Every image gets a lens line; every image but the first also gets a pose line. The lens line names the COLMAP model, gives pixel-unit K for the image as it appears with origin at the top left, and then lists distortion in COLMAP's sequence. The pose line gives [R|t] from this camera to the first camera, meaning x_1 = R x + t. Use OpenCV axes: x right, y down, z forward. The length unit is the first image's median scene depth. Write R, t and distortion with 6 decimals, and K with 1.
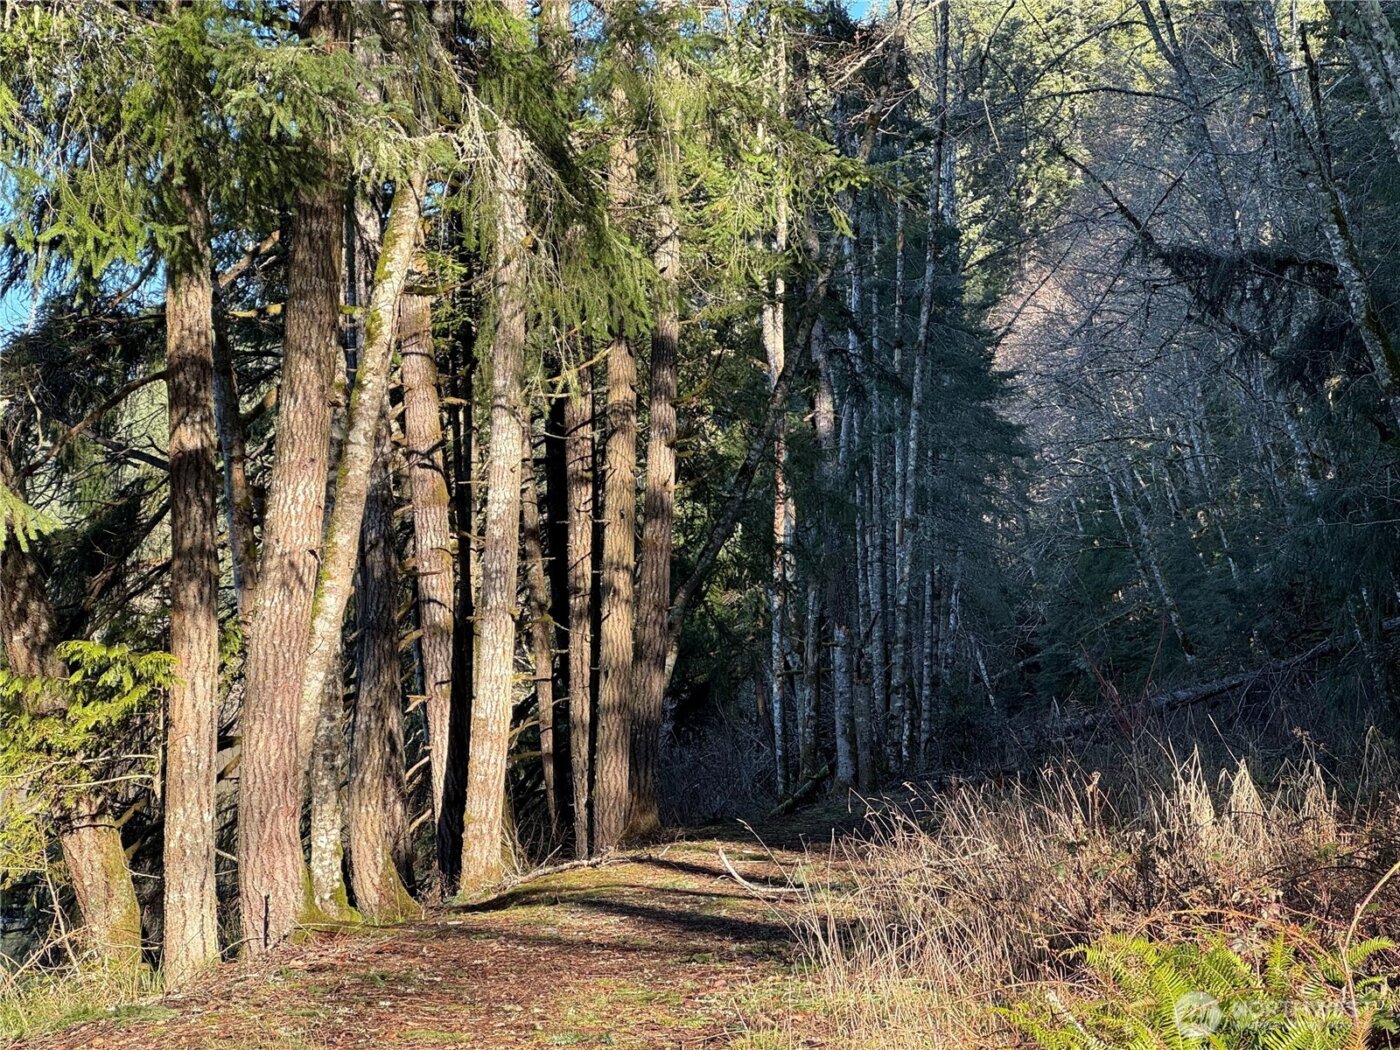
lens RADIAL K [[3141.1, 0, 700.3], [0, 3141.1, 525.3], [0, 0, 1]] dist [0.047888, 0.000000]
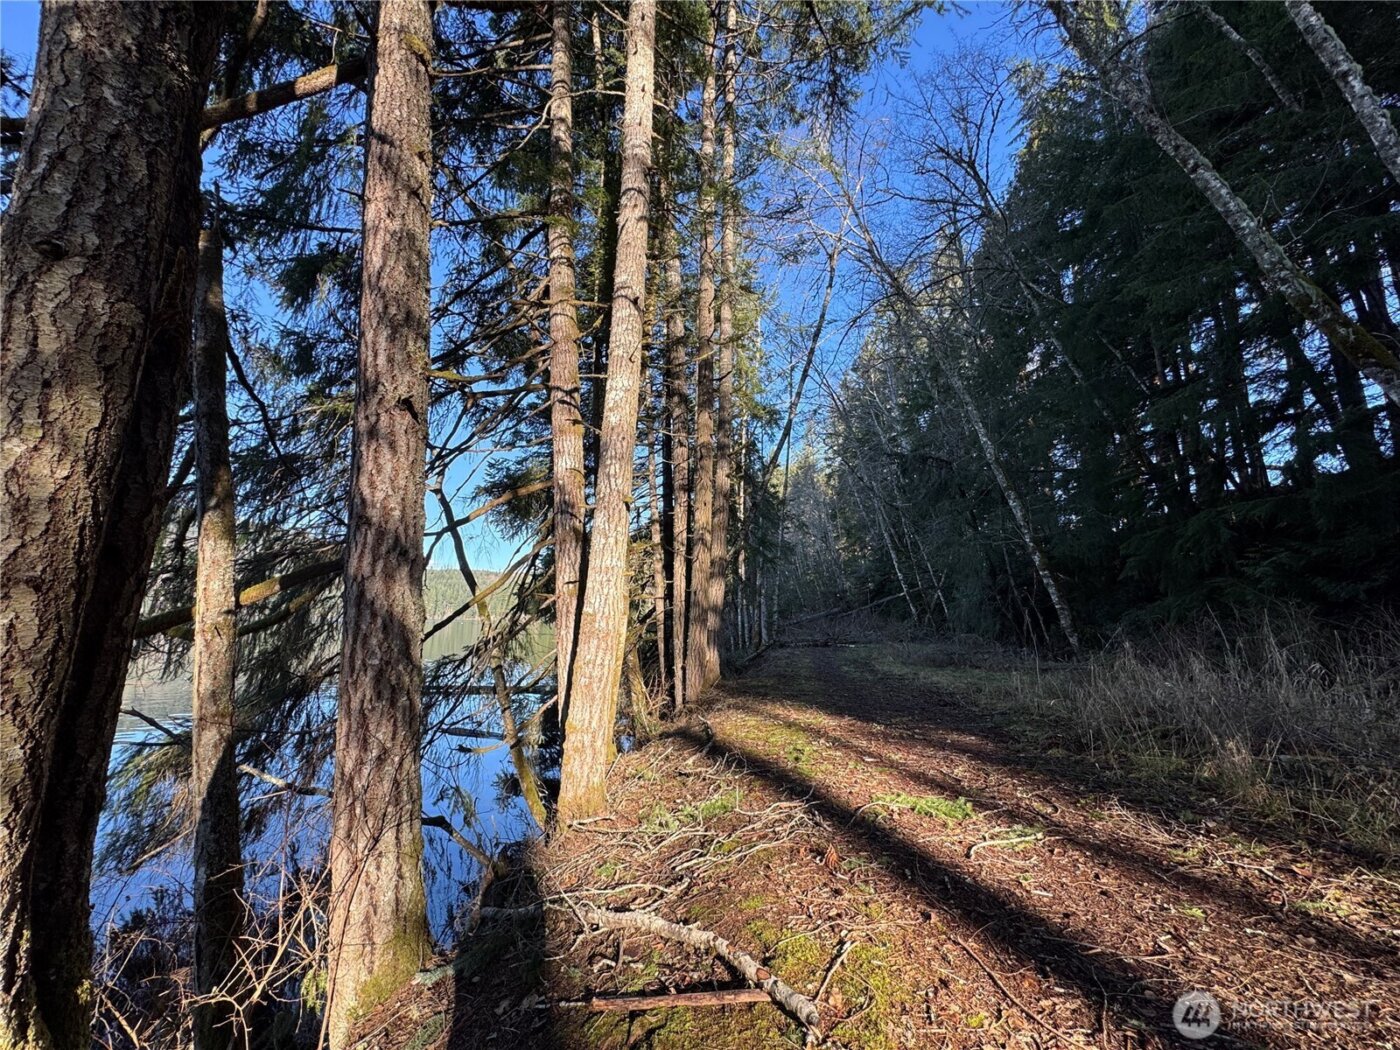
lens RADIAL K [[556.9, 0, 697.2], [0, 556.9, 522.6], [0, 0, 1]] dist [0.002201, 0.000368]
pose [[0.999790, 0.014065, 0.014886, -0.033411], [-0.012258, 0.993260, -0.115254, 0.043350], [-0.016407, 0.115048, 0.993224, 0.677580]]
